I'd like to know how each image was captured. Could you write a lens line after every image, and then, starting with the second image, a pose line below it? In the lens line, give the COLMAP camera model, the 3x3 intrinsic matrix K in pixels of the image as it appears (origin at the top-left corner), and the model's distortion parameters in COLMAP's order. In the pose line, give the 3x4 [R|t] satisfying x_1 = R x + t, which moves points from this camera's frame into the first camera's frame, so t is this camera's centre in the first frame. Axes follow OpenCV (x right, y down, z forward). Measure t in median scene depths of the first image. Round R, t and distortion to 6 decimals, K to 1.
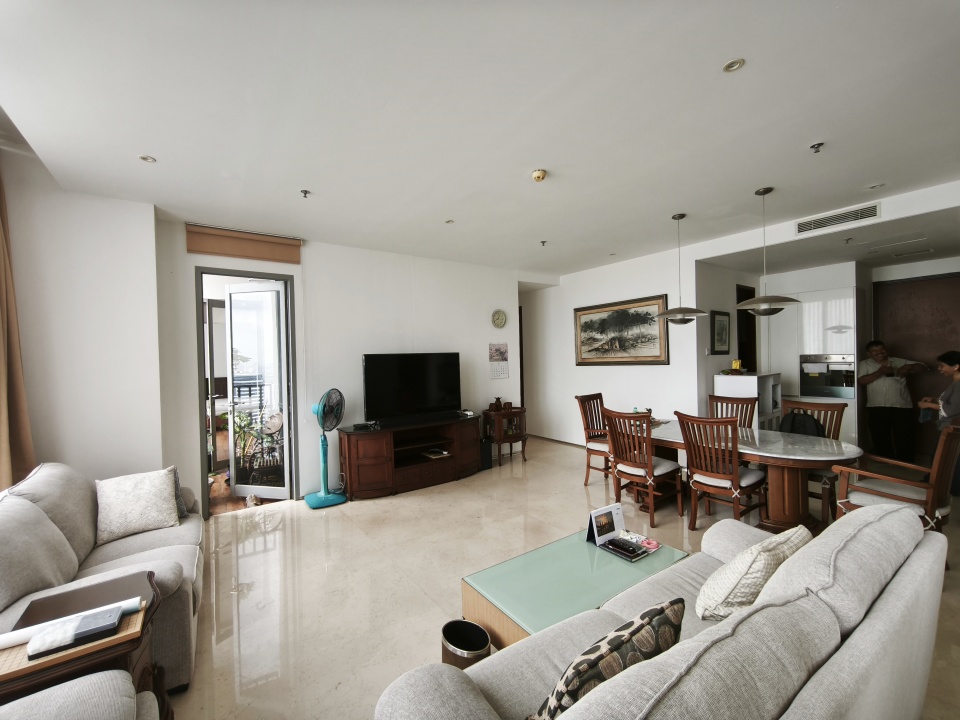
lens RADIAL K [[406.9, 0, 485.3], [0, 406.9, 361.2], [0, 0, 1]] dist [0.000005, 0.000425]
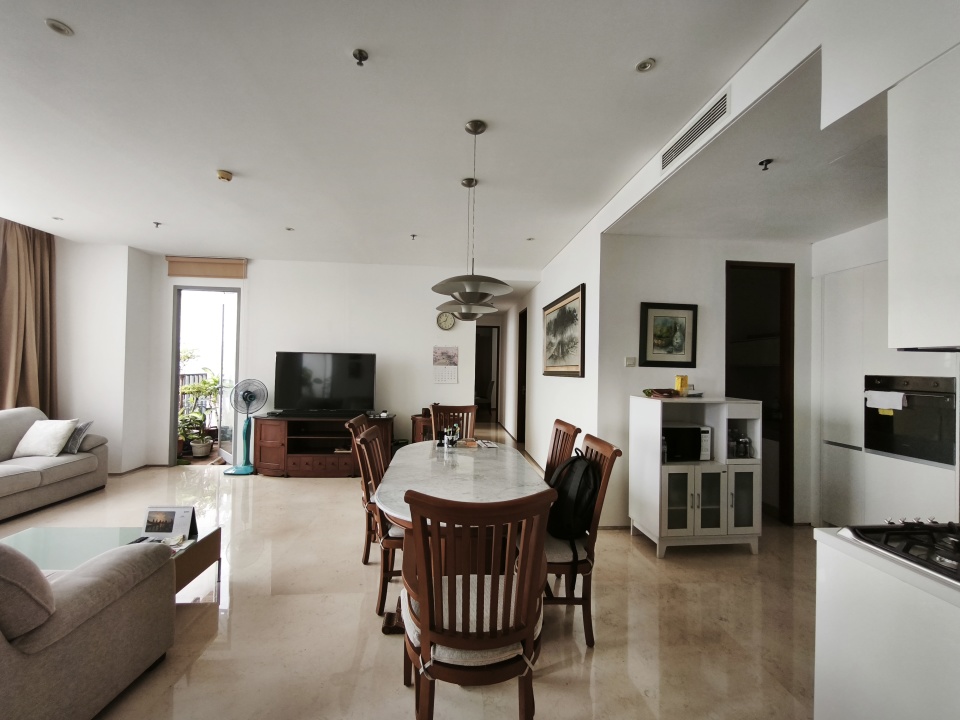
lens RADIAL K [[406.9, 0, 478.9], [0, 406.9, 360.8], [0, 0, 1]] dist [0.000005, 0.000425]
pose [[0.851222, 0.034553, -0.523667, 0.687354], [-0.046365, 0.998880, -0.009457, -0.005797], [0.522754, 0.032330, 0.851871, 0.265189]]
